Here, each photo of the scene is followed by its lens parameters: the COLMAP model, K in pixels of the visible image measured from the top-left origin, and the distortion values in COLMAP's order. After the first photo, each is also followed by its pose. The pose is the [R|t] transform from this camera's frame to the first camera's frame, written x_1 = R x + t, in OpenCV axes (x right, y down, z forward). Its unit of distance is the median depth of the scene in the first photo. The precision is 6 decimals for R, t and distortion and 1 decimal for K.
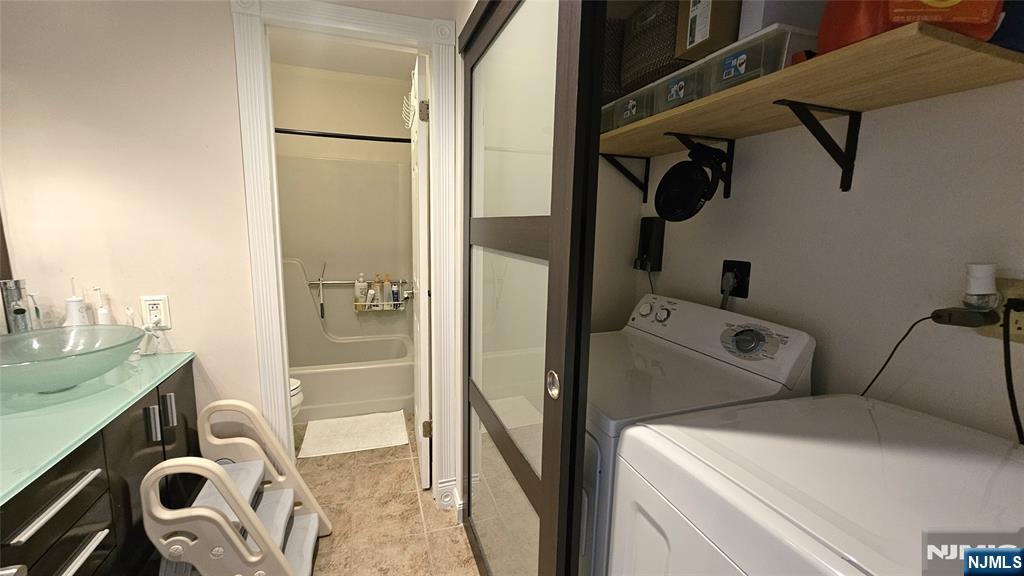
lens RADIAL K [[415.3, 0, 509.5], [0, 415.3, 289.0], [0, 0, 1]] dist [-0.000950, 0.000138]
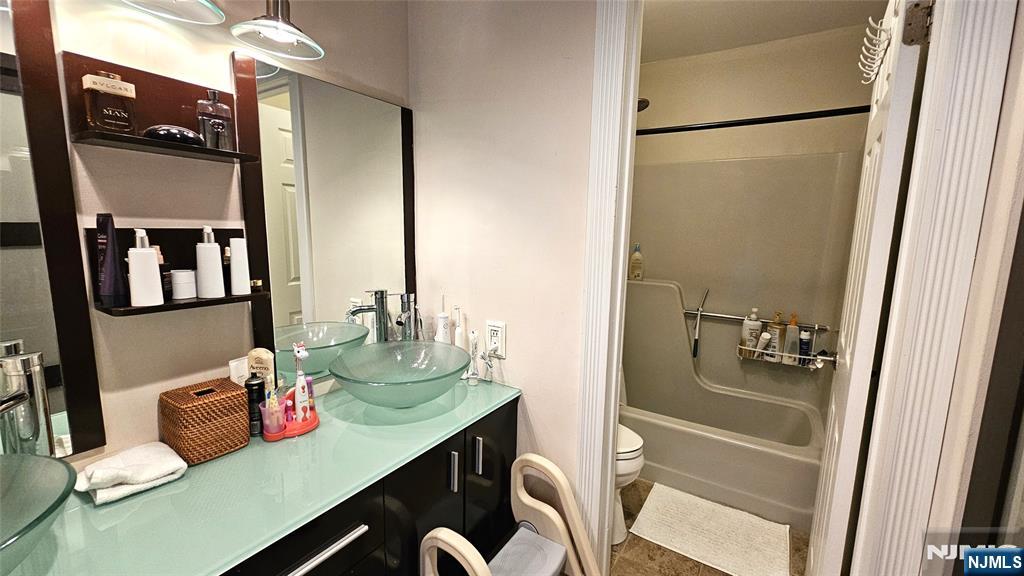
lens RADIAL K [[415.3, 0, 508.6], [0, 415.3, 286.7], [0, 0, 1]] dist [-0.000950, 0.000138]
pose [[0.612025, 0.103400, -0.784050, -0.055694], [-0.129641, 0.991122, 0.029511, -0.049643], [0.780140, 0.083583, 0.619996, 0.226078]]
